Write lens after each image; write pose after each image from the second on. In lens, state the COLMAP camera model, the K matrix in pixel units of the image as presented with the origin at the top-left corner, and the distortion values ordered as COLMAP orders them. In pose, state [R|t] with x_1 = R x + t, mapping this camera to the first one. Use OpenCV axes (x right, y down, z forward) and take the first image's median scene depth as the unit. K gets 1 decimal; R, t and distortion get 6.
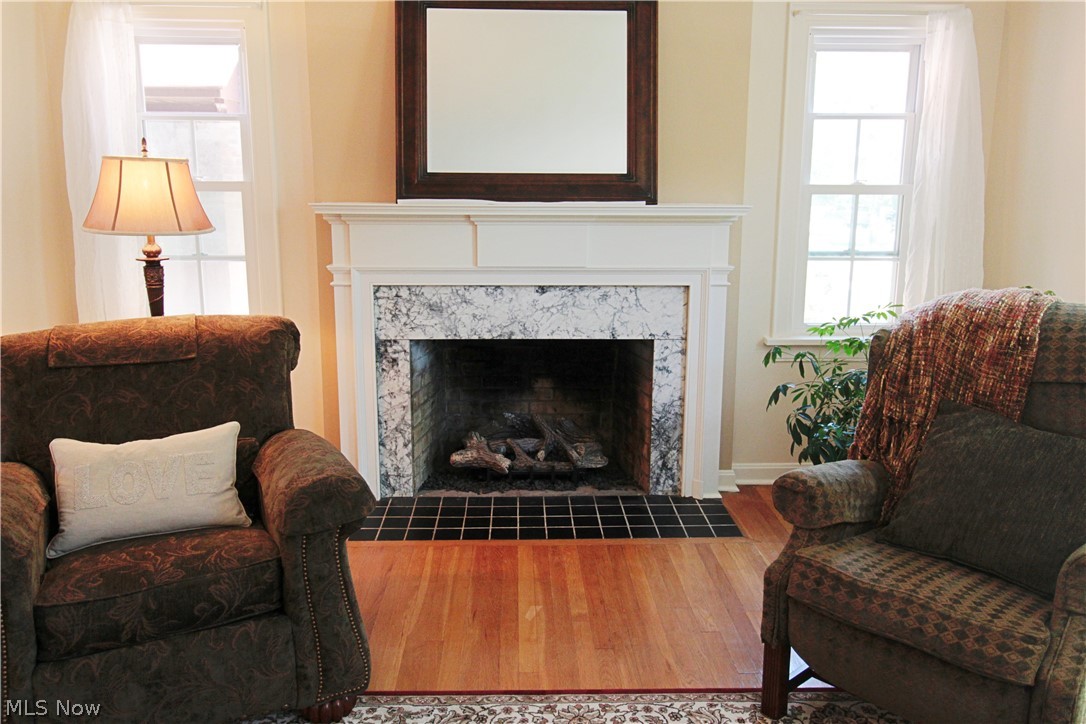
lens RADIAL K [[853.3, 0, 543.0], [0, 853.3, 362.0], [0, 0, 1]] dist [-0.000690, 0.002218]
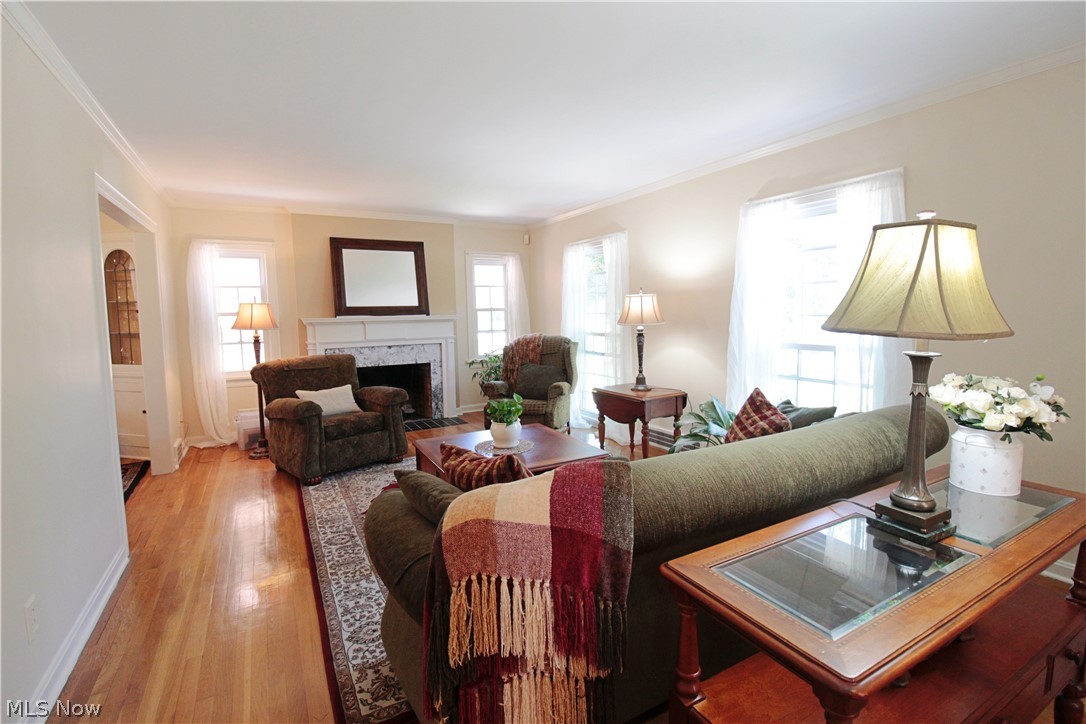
lens RADIAL K [[499.0, 0, 547.3], [0, 499.0, 345.8], [0, 0, 1]] dist [-0.010339, -0.000125]
pose [[0.885781, -0.053834, 0.460970, -0.296671], [0.115817, 0.987466, -0.107227, 0.145892], [-0.449420, 0.148368, 0.880914, -0.669164]]
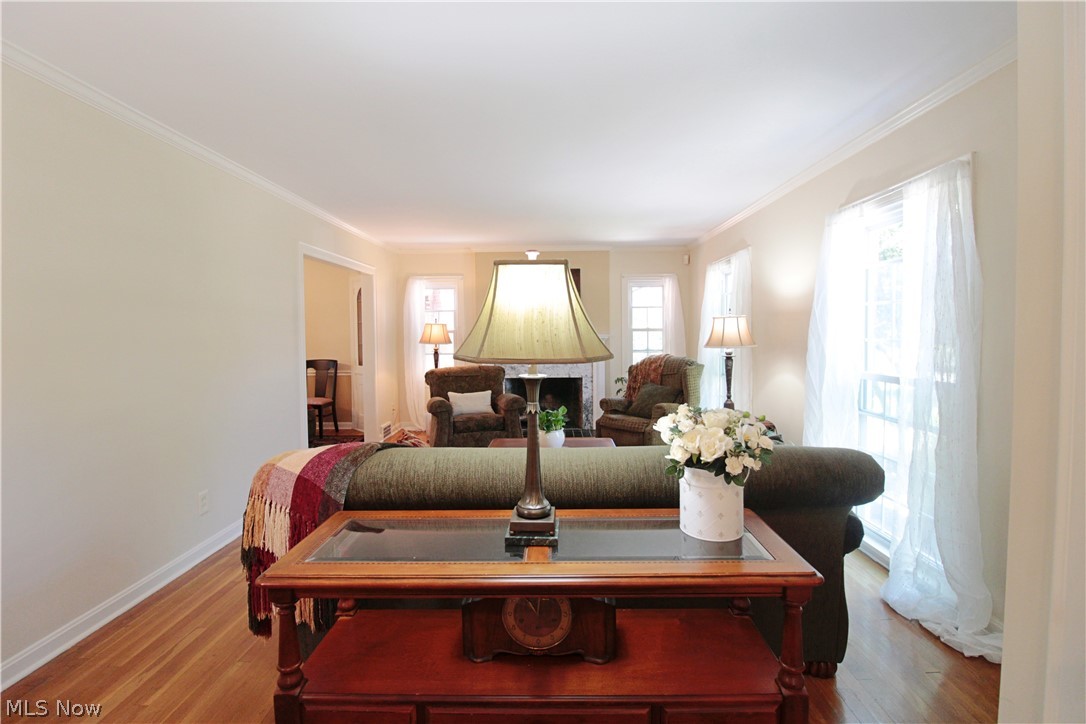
lens RADIAL K [[499.0, 0, 547.3], [0, 499.0, 345.8], [0, 0, 1]] dist [-0.010339, -0.000125]
pose [[0.999233, -0.013526, -0.036749, 0.072017], [0.006864, 0.984423, -0.175683, 0.184584], [0.038553, 0.175296, 0.983761, -0.848473]]
